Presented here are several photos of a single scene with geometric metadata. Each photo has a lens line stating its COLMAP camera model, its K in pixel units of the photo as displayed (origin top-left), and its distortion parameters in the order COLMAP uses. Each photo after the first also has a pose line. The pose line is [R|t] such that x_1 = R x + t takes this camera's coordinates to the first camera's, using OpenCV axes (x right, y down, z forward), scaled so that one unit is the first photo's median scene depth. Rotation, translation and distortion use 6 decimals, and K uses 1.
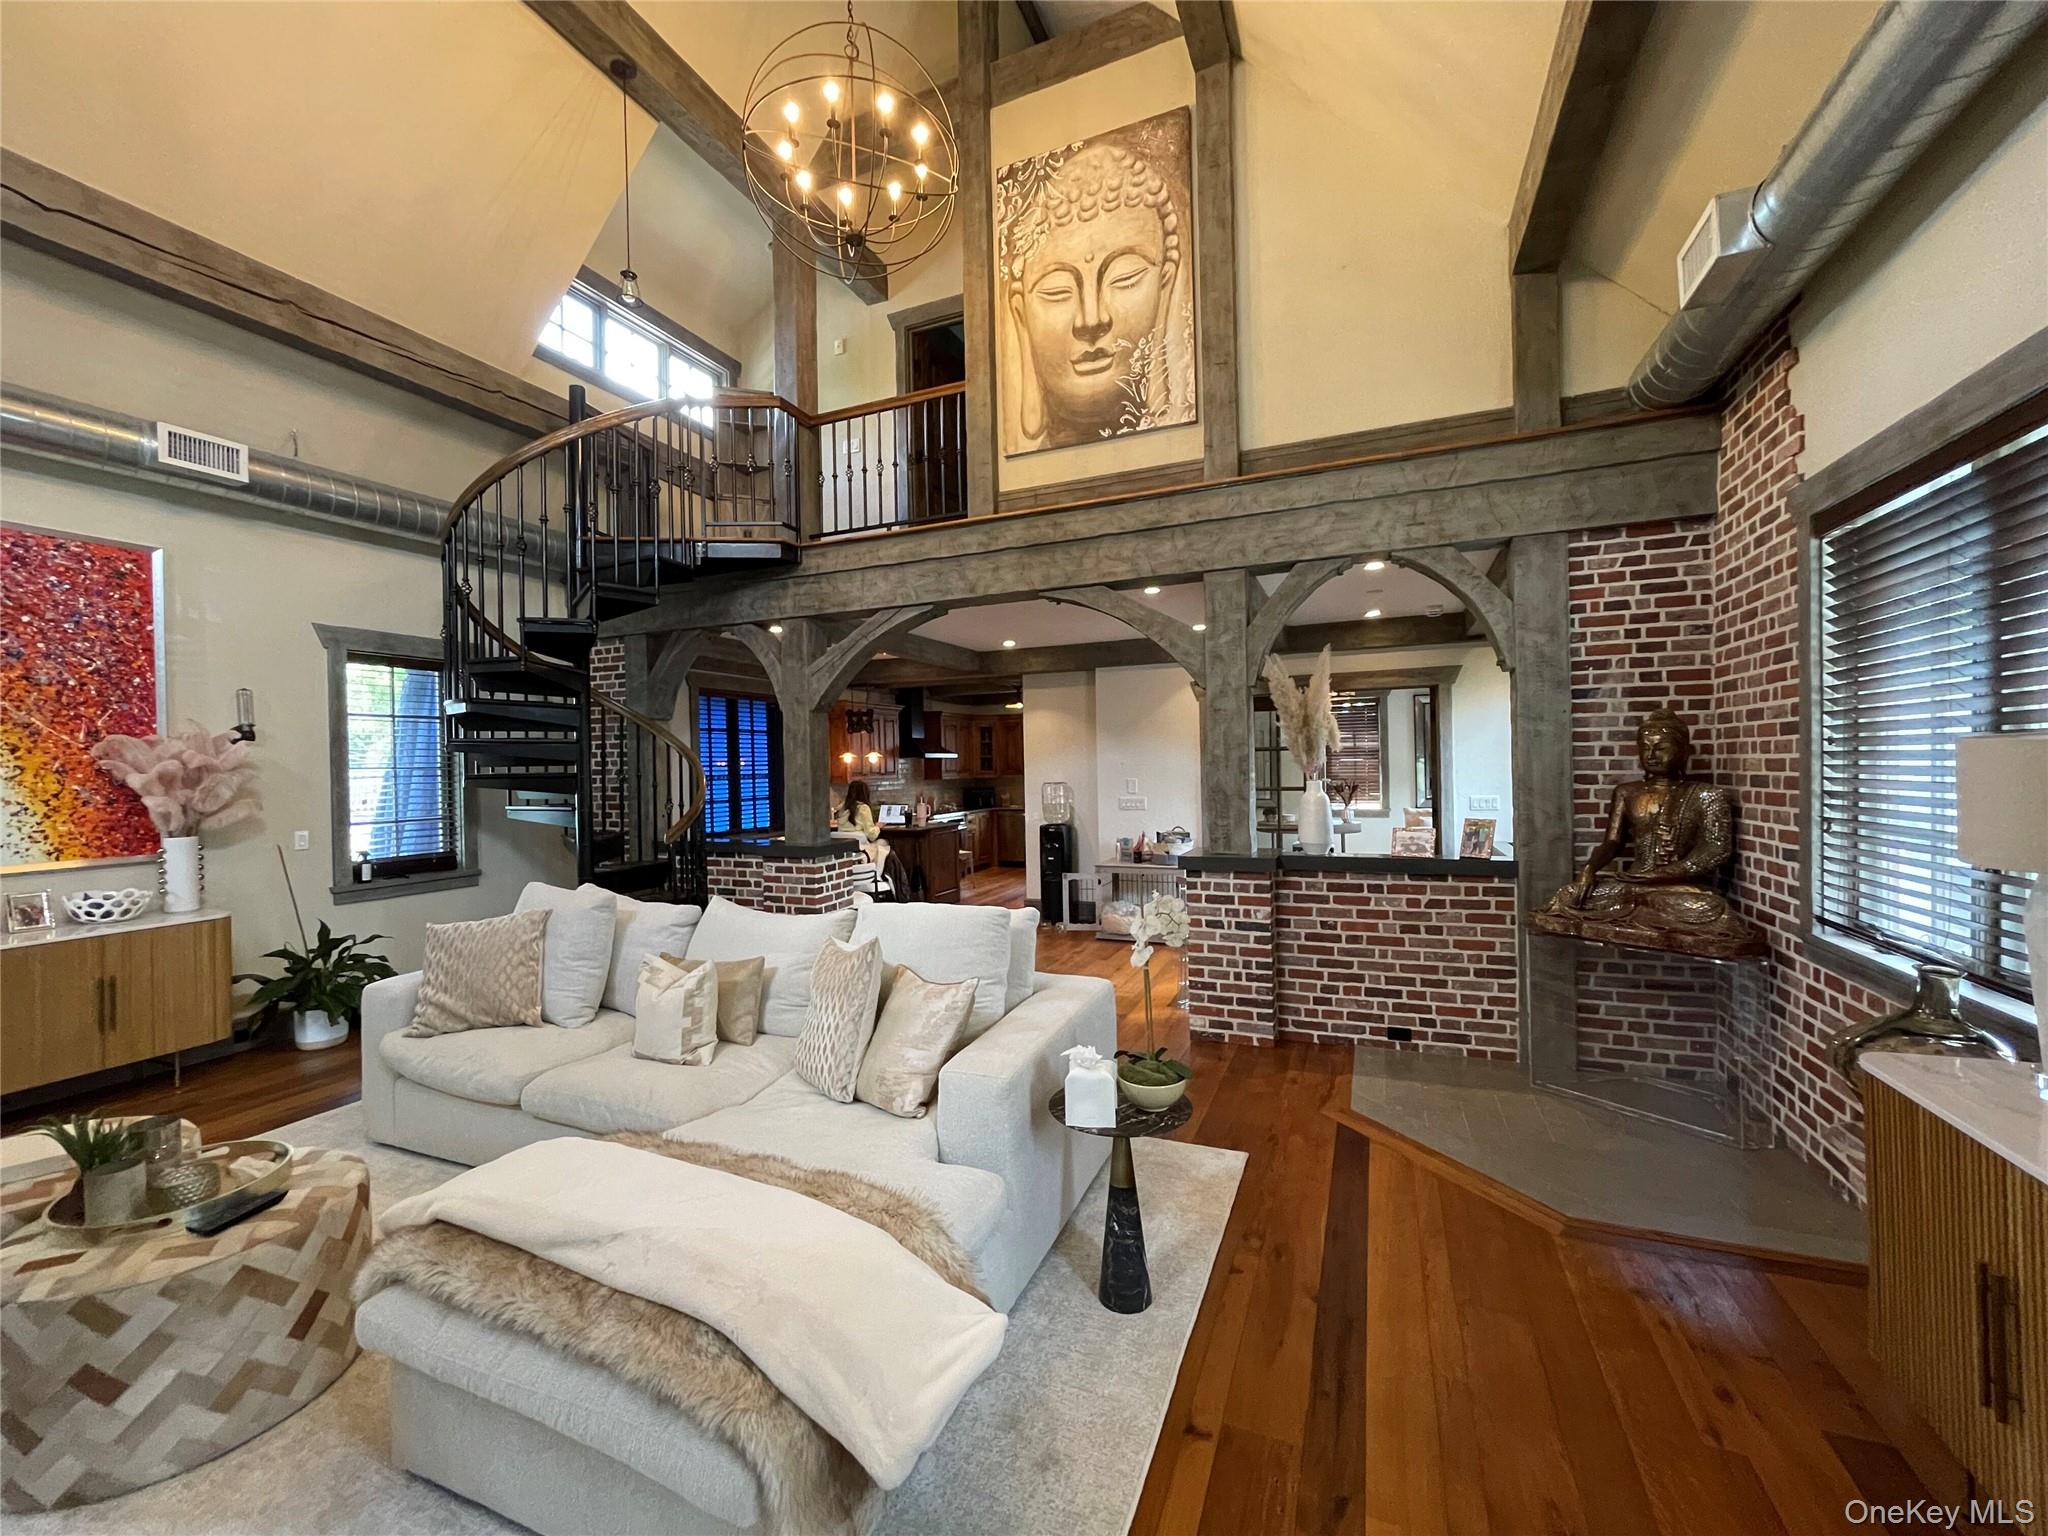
lens RADIAL K [[825.2, 0, 1014.1], [0, 825.2, 766.7], [0, 0, 1]] dist [0.000151, -0.000076]
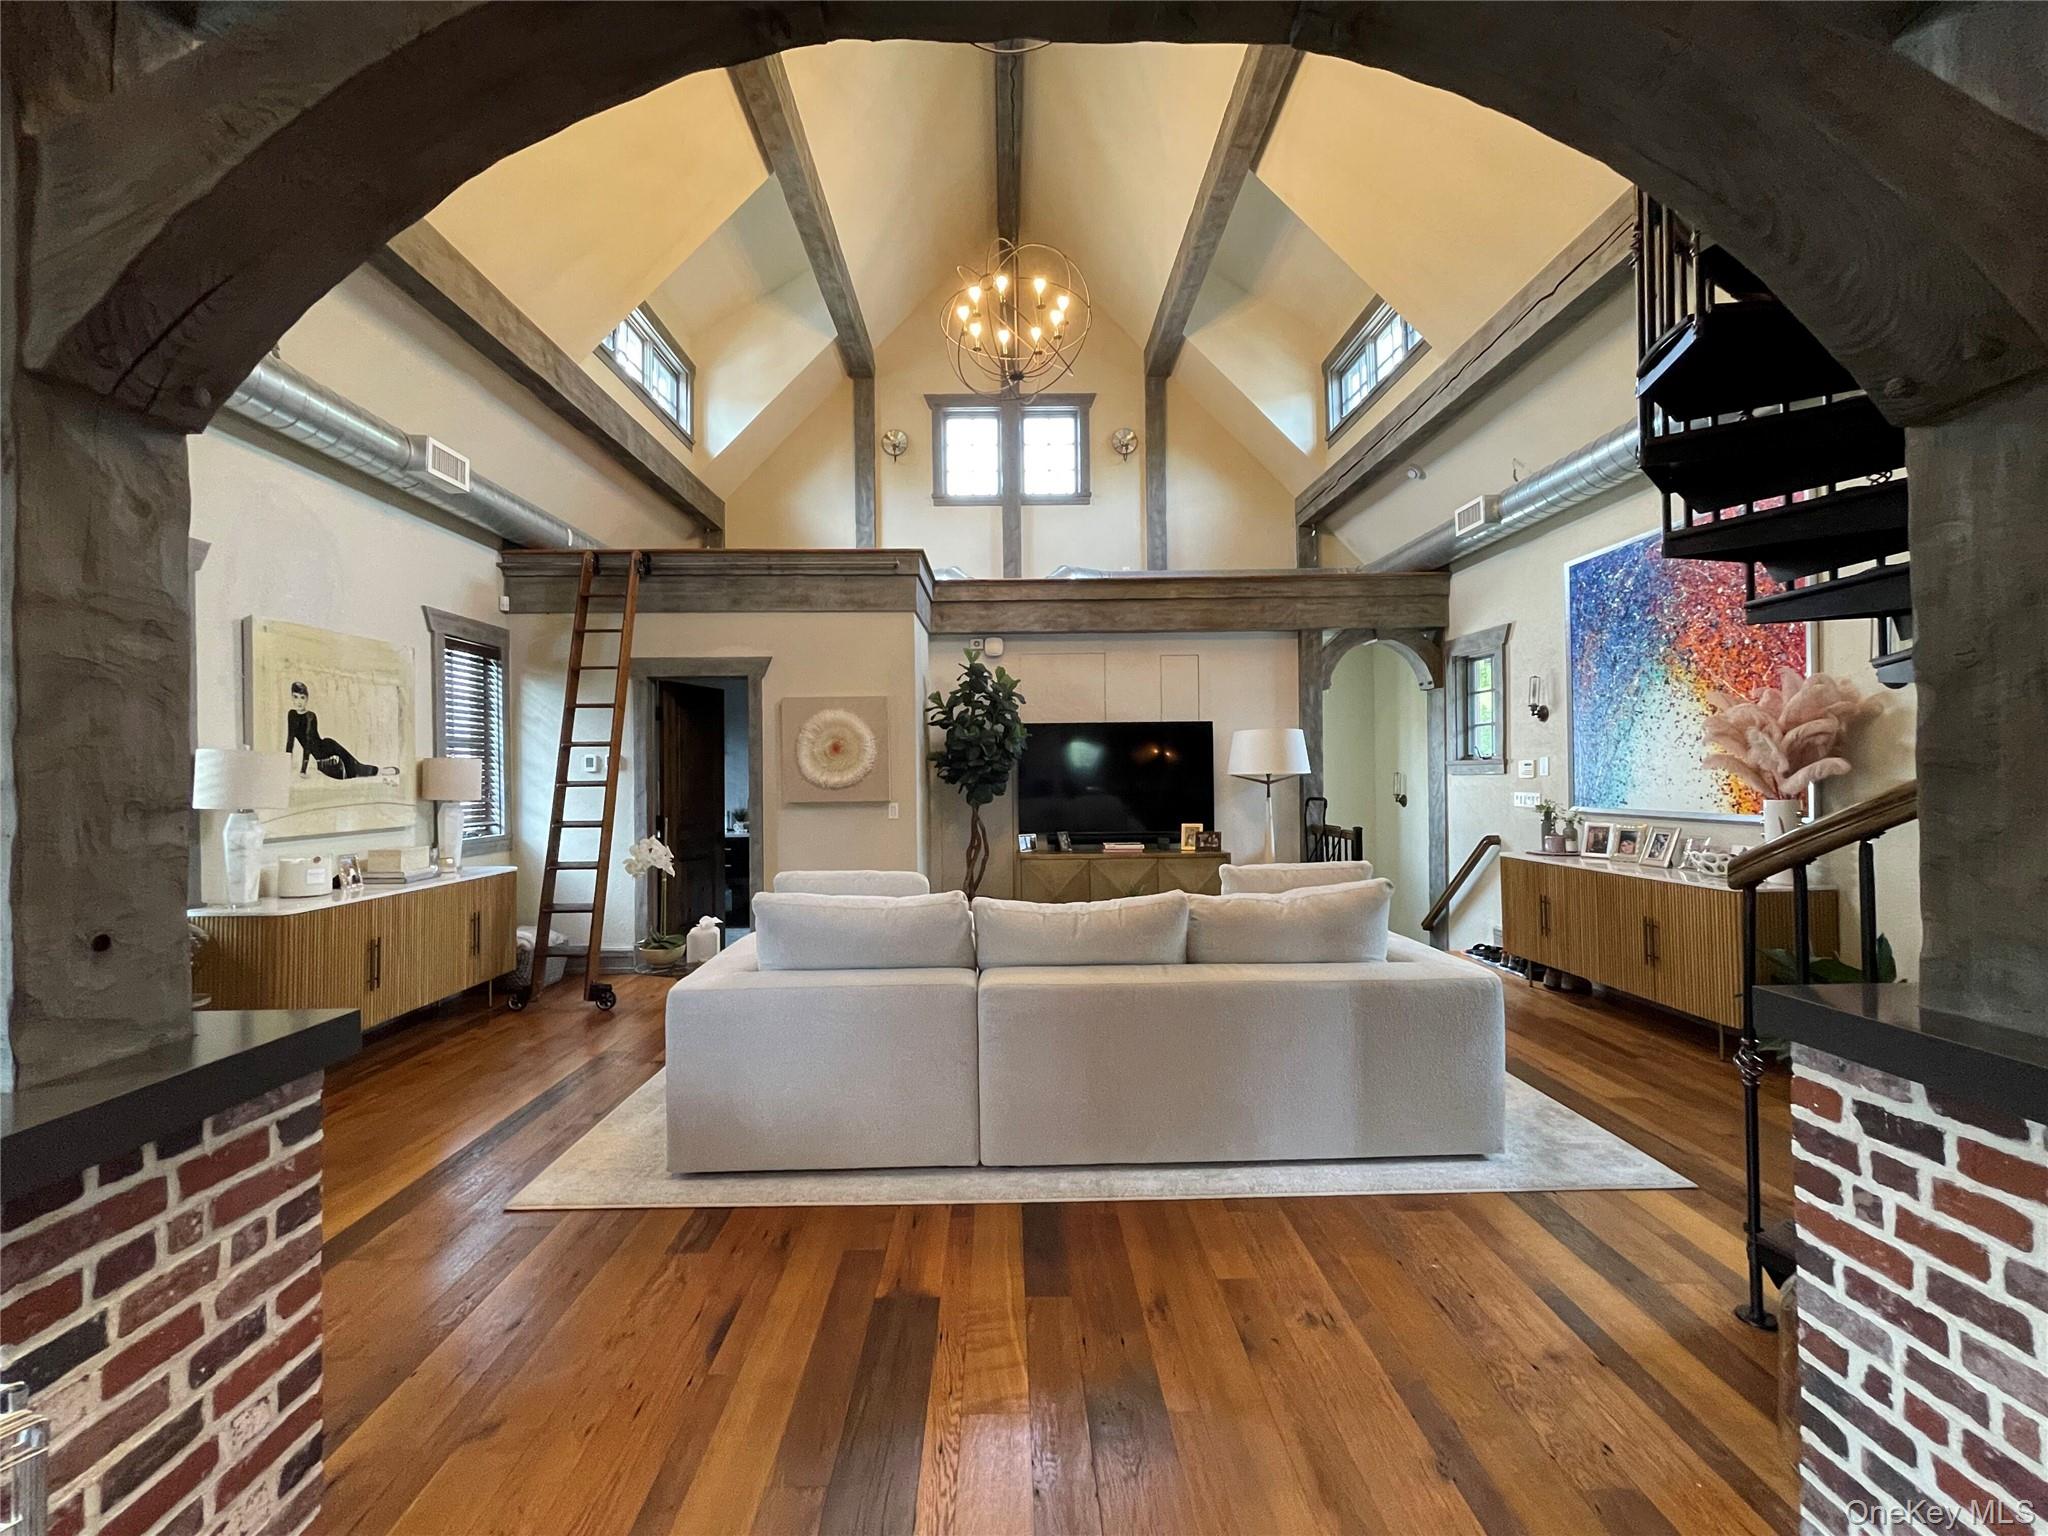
lens RADIAL K [[826.8, 0, 1017.5], [0, 826.8, 770.5], [0, 0, 1]] dist [-0.001330, 0.000448]
pose [[-0.911220, 0.028889, -0.410905, 0.097644], [0.030002, 0.999543, 0.003741, 0.024173], [0.410826, -0.008919, -0.911670, 1.384736]]
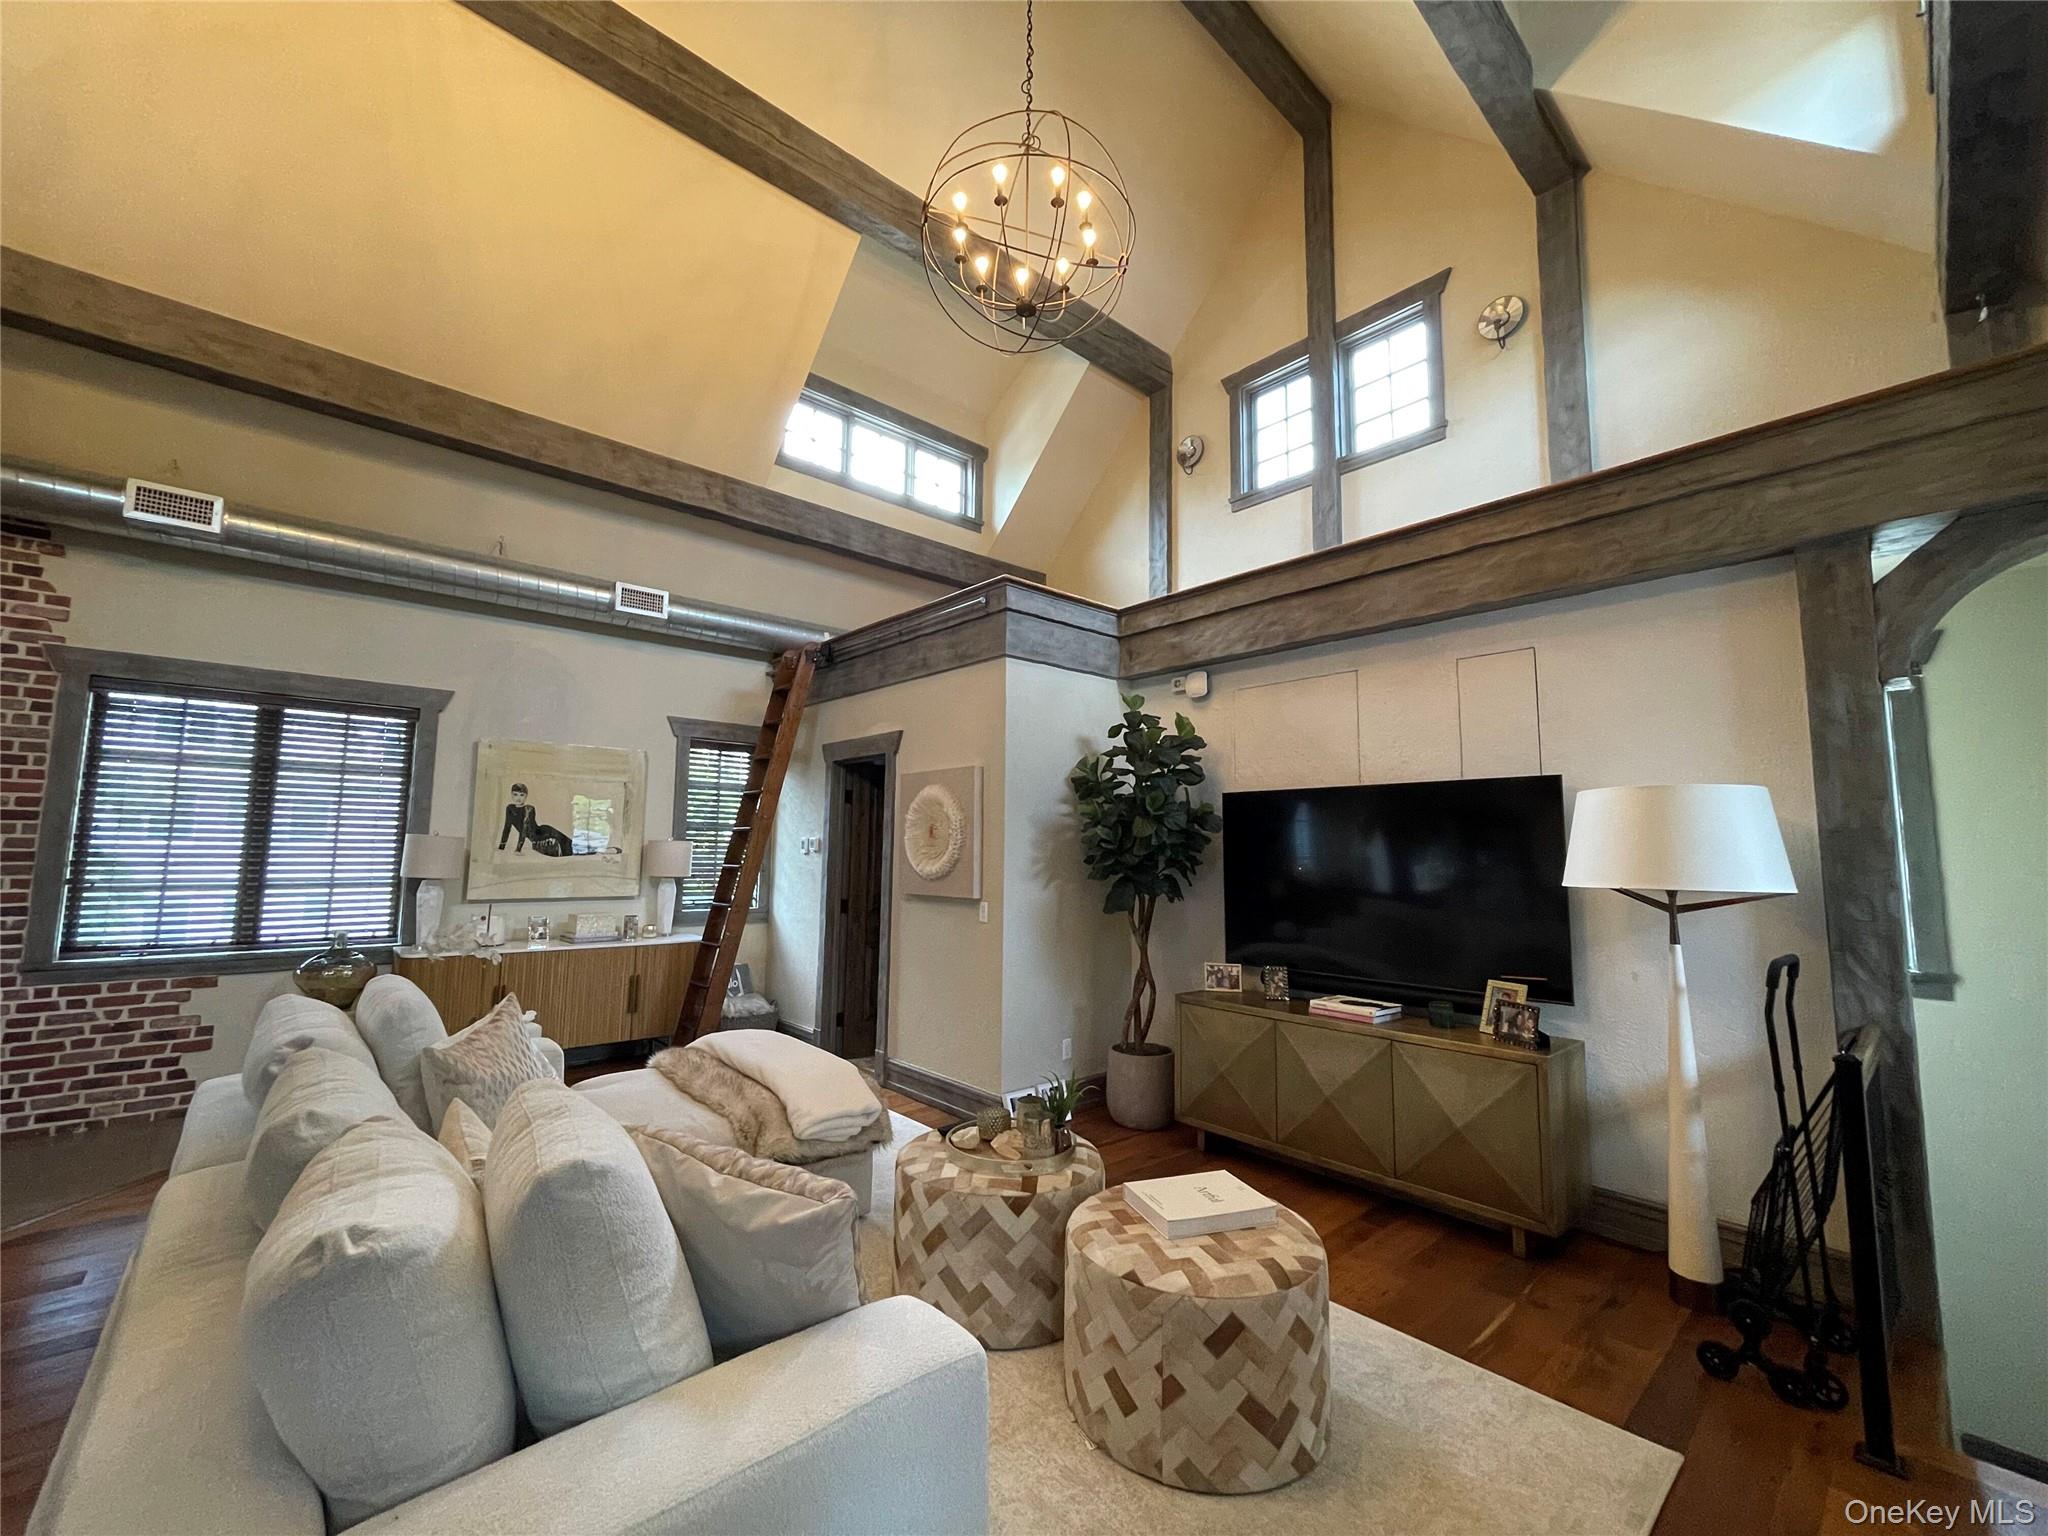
lens RADIAL K [[831.1, 0, 1016.1], [0, 831.1, 765.5], [0, 0, 1]] dist [0.001725, 0.000820]
pose [[-0.905299, 0.053465, 0.421396, -0.735535], [0.005688, 0.993484, -0.113829, 0.024502], [-0.424737, -0.100653, -0.899704, 1.033468]]
